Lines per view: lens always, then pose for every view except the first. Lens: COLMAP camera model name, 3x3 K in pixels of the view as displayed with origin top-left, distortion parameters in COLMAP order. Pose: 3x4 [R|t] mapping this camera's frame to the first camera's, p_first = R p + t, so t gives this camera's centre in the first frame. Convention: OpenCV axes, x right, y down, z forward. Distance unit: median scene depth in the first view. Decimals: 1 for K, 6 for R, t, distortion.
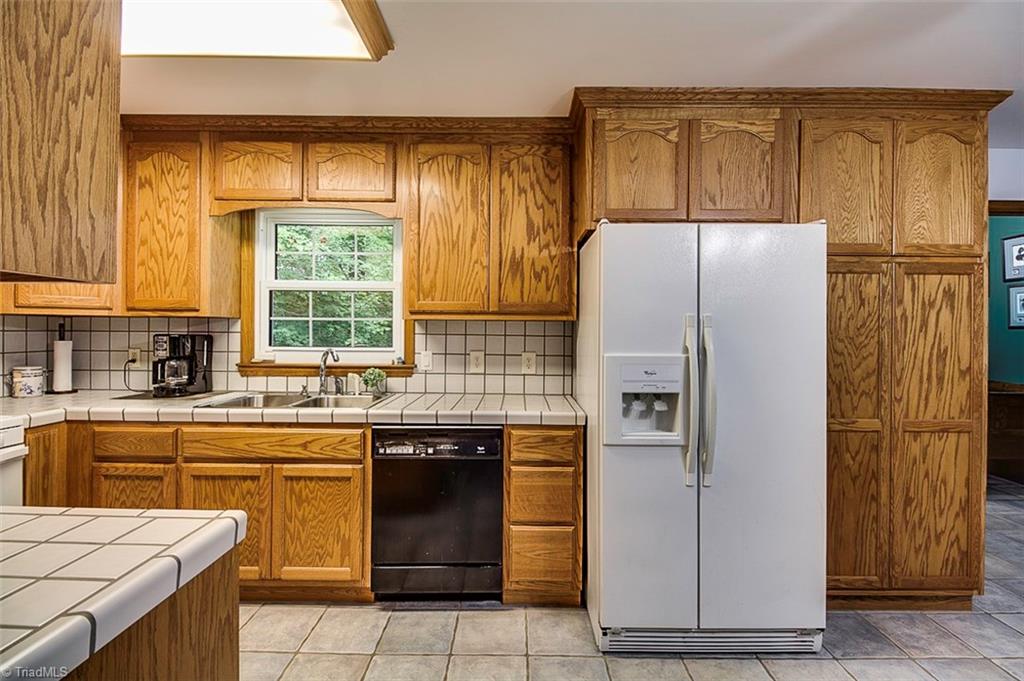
lens RADIAL K [[467.2, 0, 513.8], [0, 467.2, 330.8], [0, 0, 1]] dist [0.004418, -0.005507]
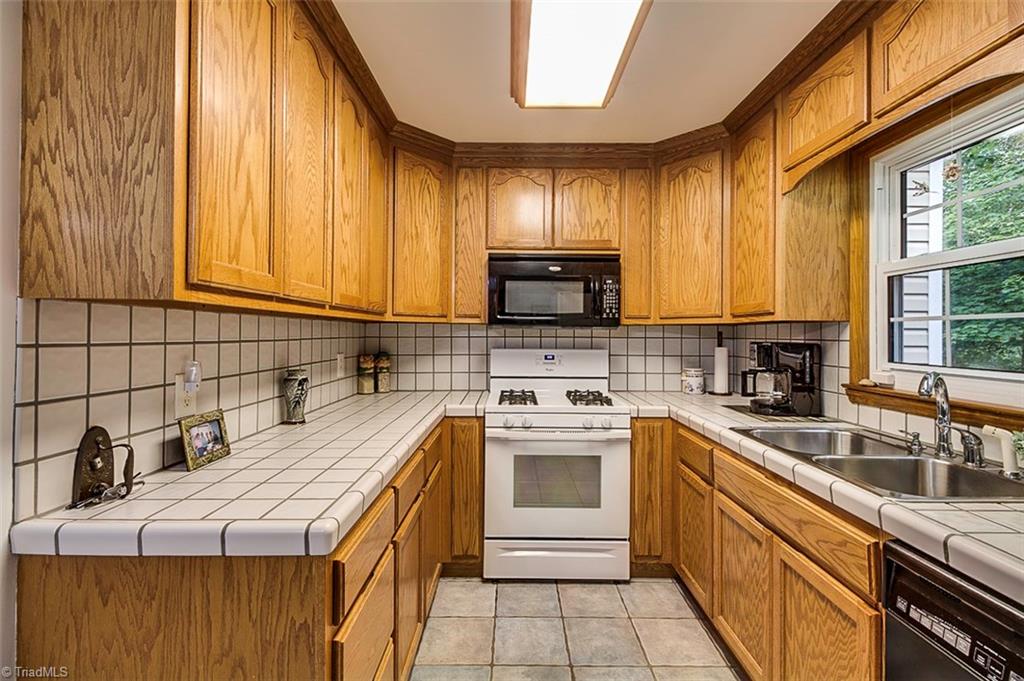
lens RADIAL K [[467.2, 0, 511.4], [0, 467.2, 332.2], [0, 0, 1]] dist [0.004418, -0.005507]
pose [[0.009044, -0.010076, -0.999908, 0.168613], [-0.006825, 0.999925, -0.010138, 0.000977], [0.999936, 0.006916, 0.008975, 0.625035]]
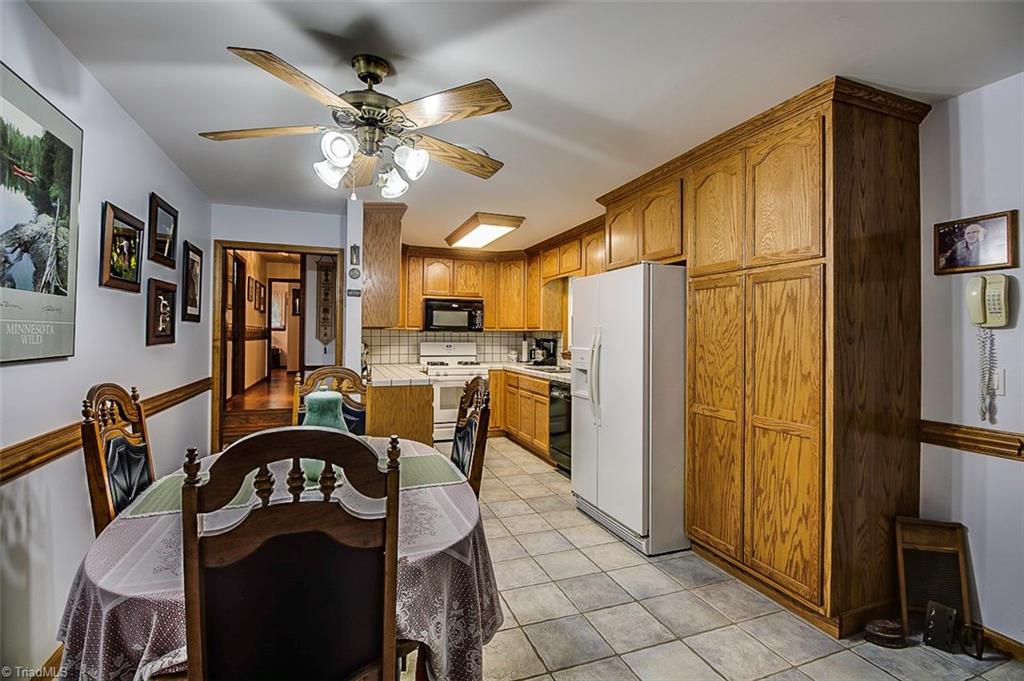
lens RADIAL K [[467.2, 0, 516.0], [0, 467.2, 332.8], [0, 0, 1]] dist [0.004418, -0.005507]
pose [[0.364996, -0.009857, -0.930957, 1.659370], [-0.007669, 0.999878, -0.013594, 0.014397], [0.930977, 0.012102, 0.364876, 0.068932]]
